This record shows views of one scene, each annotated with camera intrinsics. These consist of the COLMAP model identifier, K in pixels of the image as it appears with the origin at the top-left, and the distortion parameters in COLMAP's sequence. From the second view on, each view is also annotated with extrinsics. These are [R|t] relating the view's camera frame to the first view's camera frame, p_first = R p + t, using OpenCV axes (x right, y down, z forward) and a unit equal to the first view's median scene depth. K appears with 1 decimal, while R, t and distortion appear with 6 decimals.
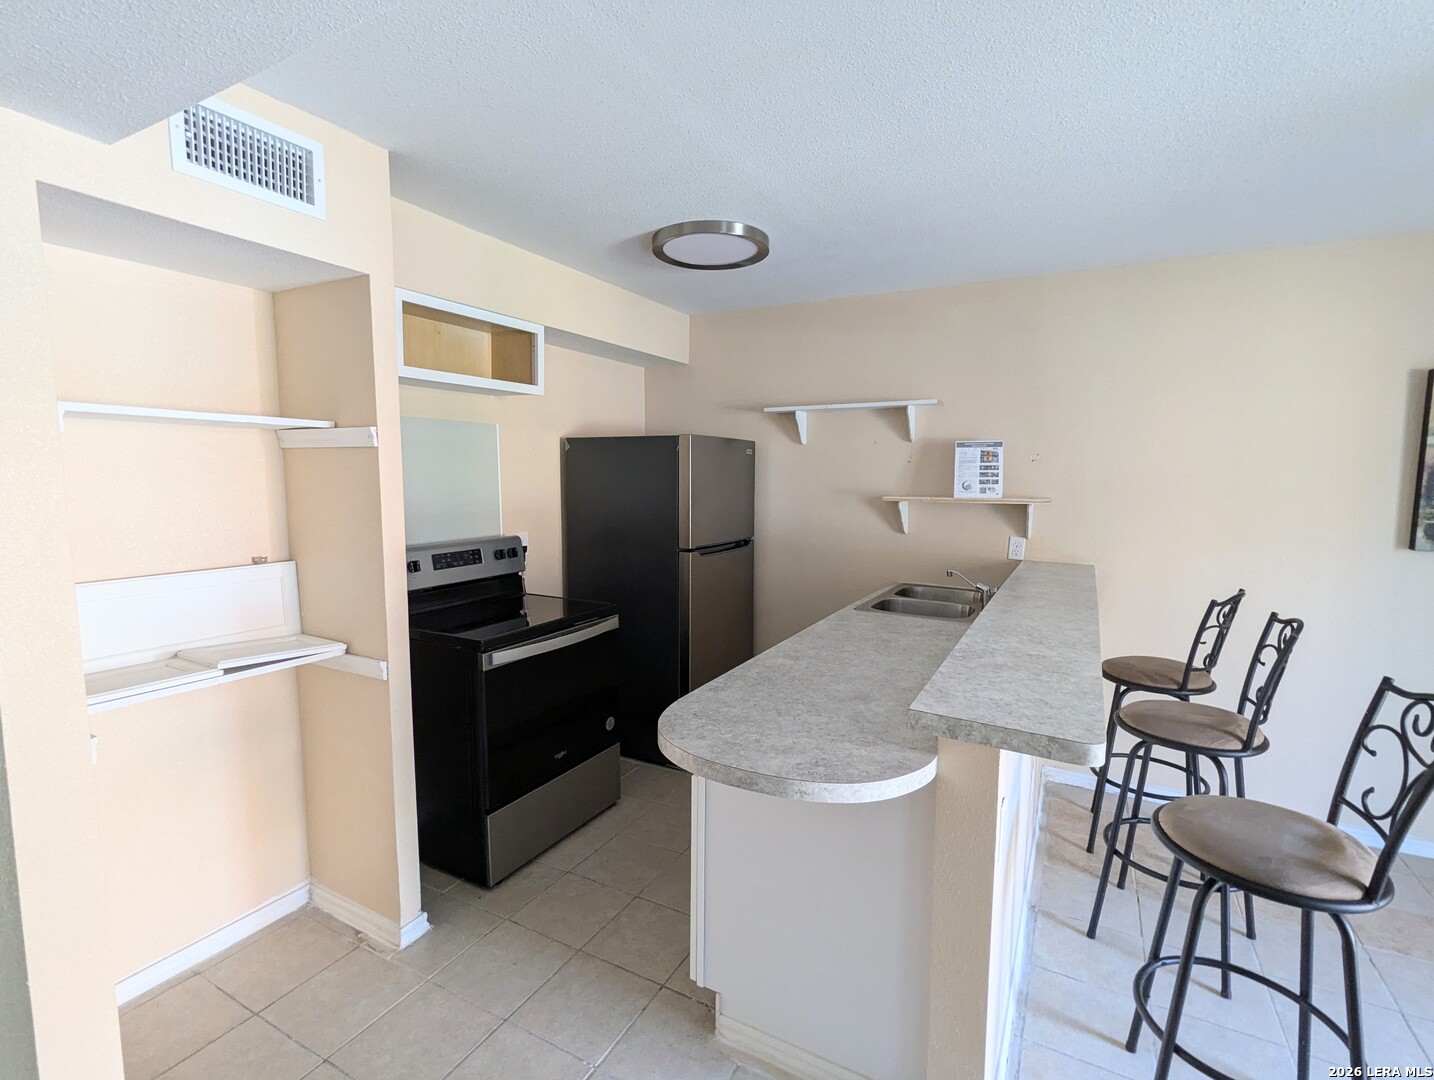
lens RADIAL K [[680.0, 0, 719.6], [0, 680.0, 540.4], [0, 0, 1]] dist [-0.000086, -0.000509]
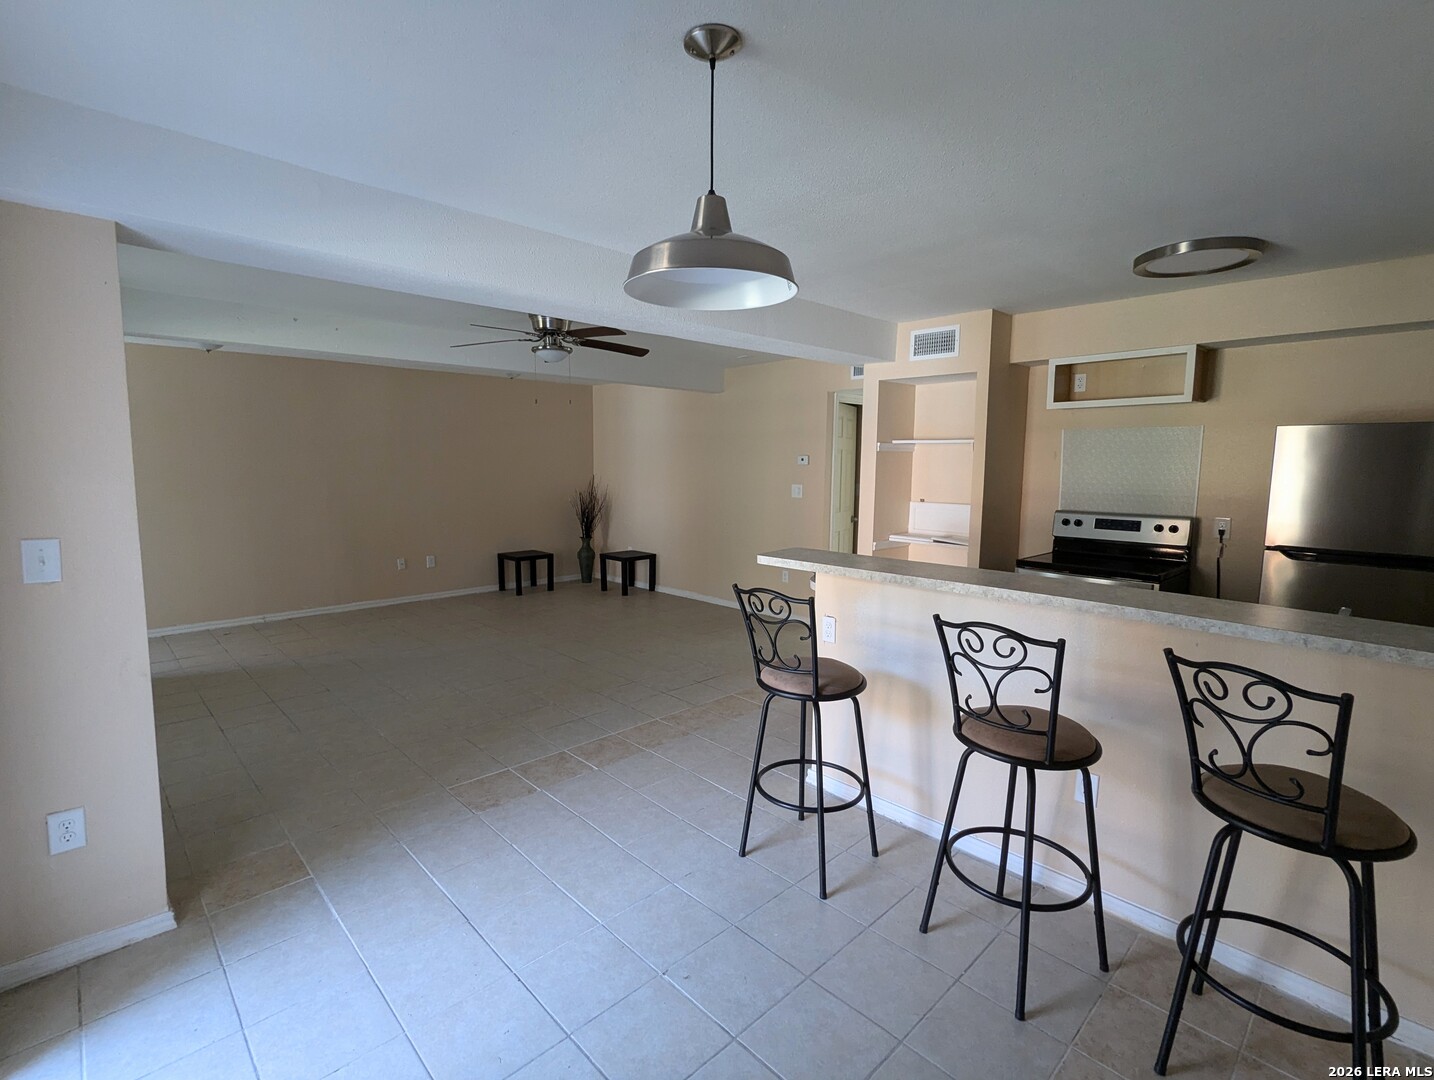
lens RADIAL K [[680.0, 0, 719.6], [0, 680.0, 540.4], [0, 0, 1]] dist [-0.000086, -0.000509]
pose [[-0.300827, 0.108150, -0.947527, 1.111365], [-0.102582, 0.984115, 0.144895, -0.056486], [0.948146, 0.140787, -0.284954, 0.551483]]
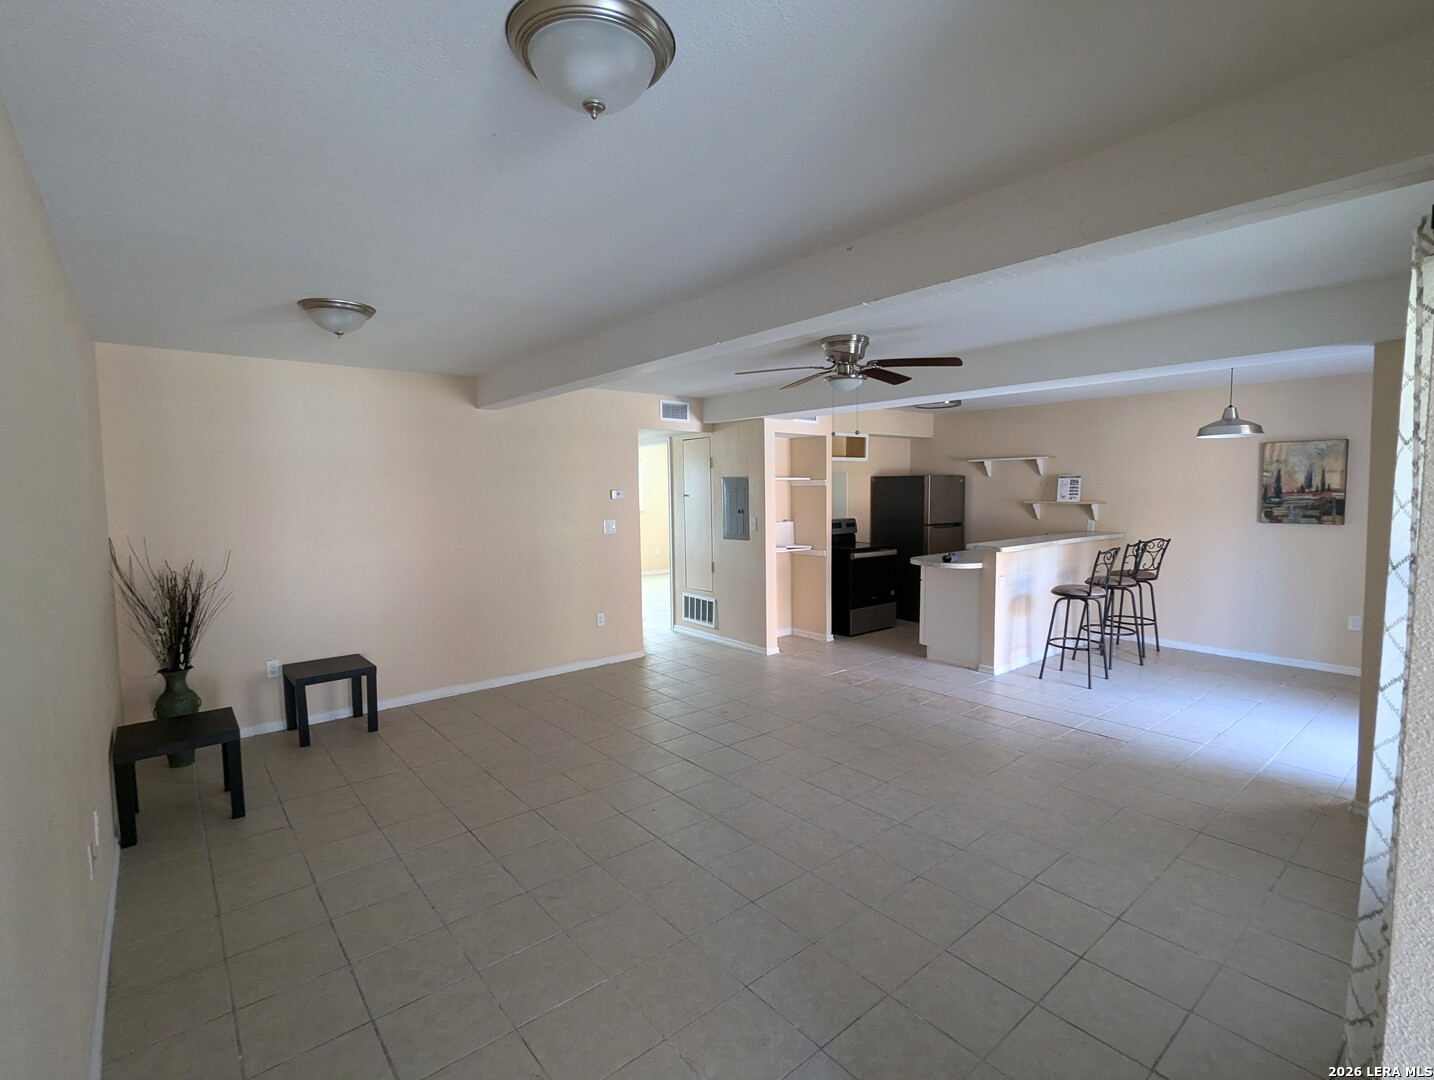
lens RADIAL K [[680.0, 0, 719.6], [0, 680.0, 540.4], [0, 0, 1]] dist [-0.000086, -0.000509]
pose [[0.926948, 0.014955, -0.374891, 0.166750], [-0.023532, 0.999555, -0.018310, 0.126692], [0.374451, 0.025795, 0.926888, -1.415269]]
